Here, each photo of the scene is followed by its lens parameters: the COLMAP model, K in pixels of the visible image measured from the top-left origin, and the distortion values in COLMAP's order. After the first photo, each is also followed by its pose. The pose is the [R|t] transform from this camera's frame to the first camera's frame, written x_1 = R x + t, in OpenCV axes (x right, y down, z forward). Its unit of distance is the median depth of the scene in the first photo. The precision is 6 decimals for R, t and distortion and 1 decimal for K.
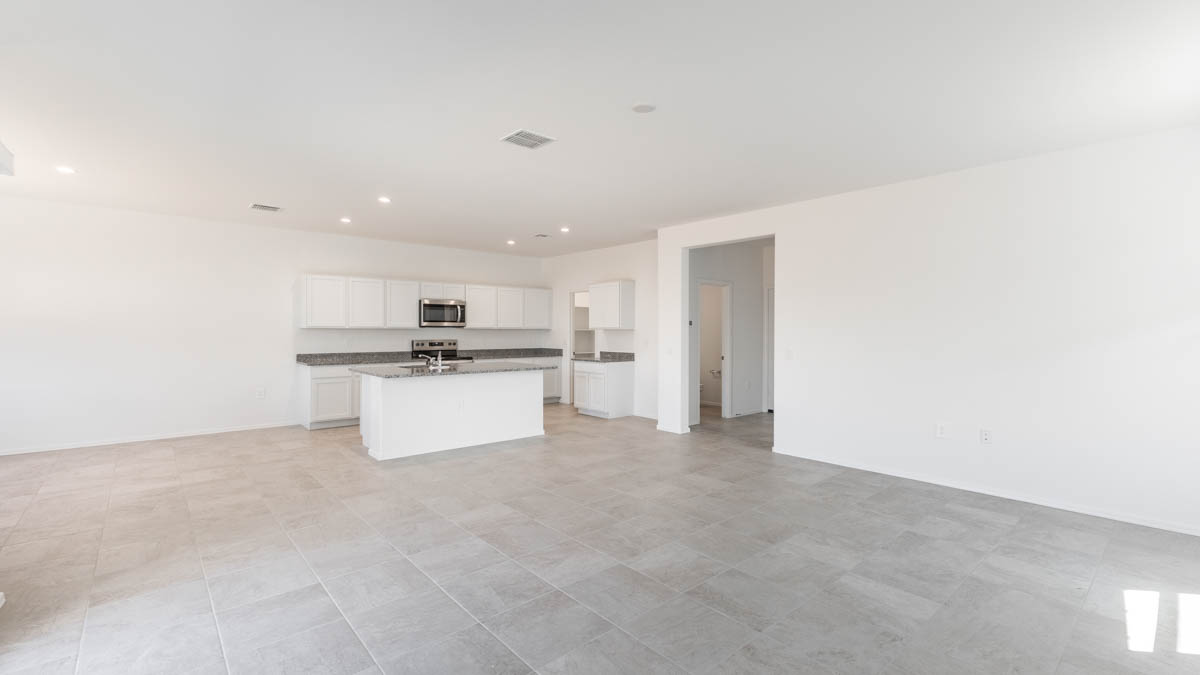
lens RADIAL K [[514.8, 0, 603.1], [0, 514.8, 332.6], [0, 0, 1]] dist [0.000781, 0.000236]
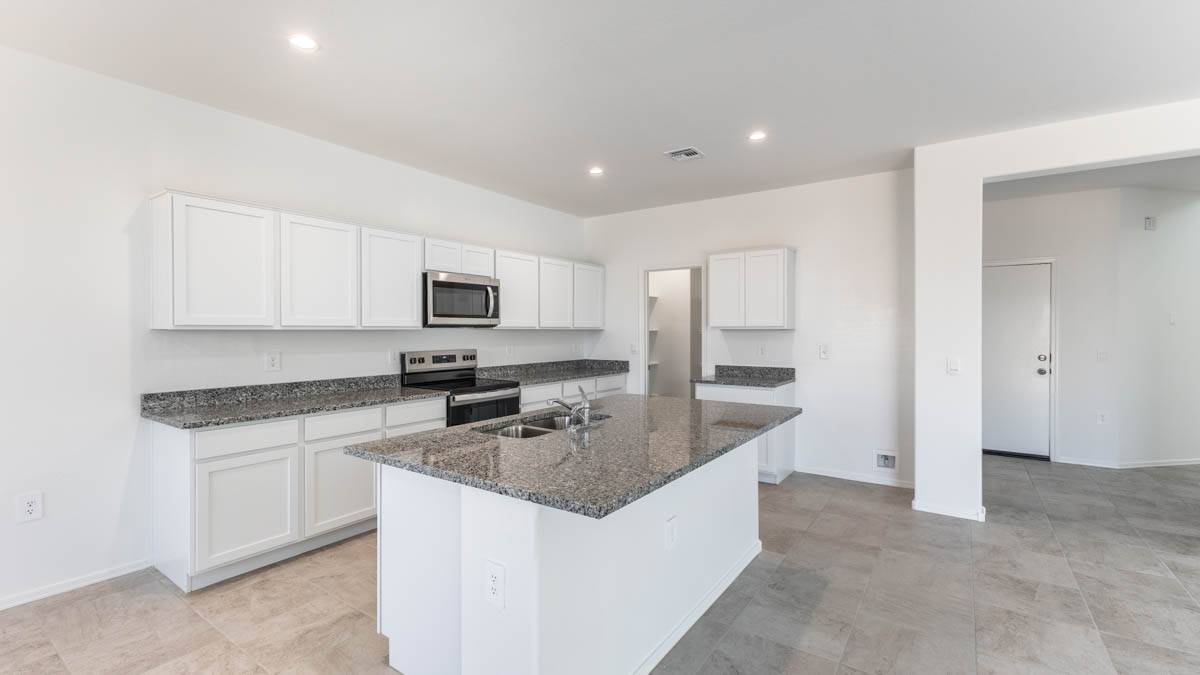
lens RADIAL K [[514.8, 0, 603.1], [0, 514.8, 332.6], [0, 0, 1]] dist [0.000781, 0.000236]
pose [[0.971639, -0.006143, 0.236388, -0.305735], [0.005935, 0.999981, 0.001594, -0.004644], [-0.236394, -0.000146, 0.971657, 0.469878]]
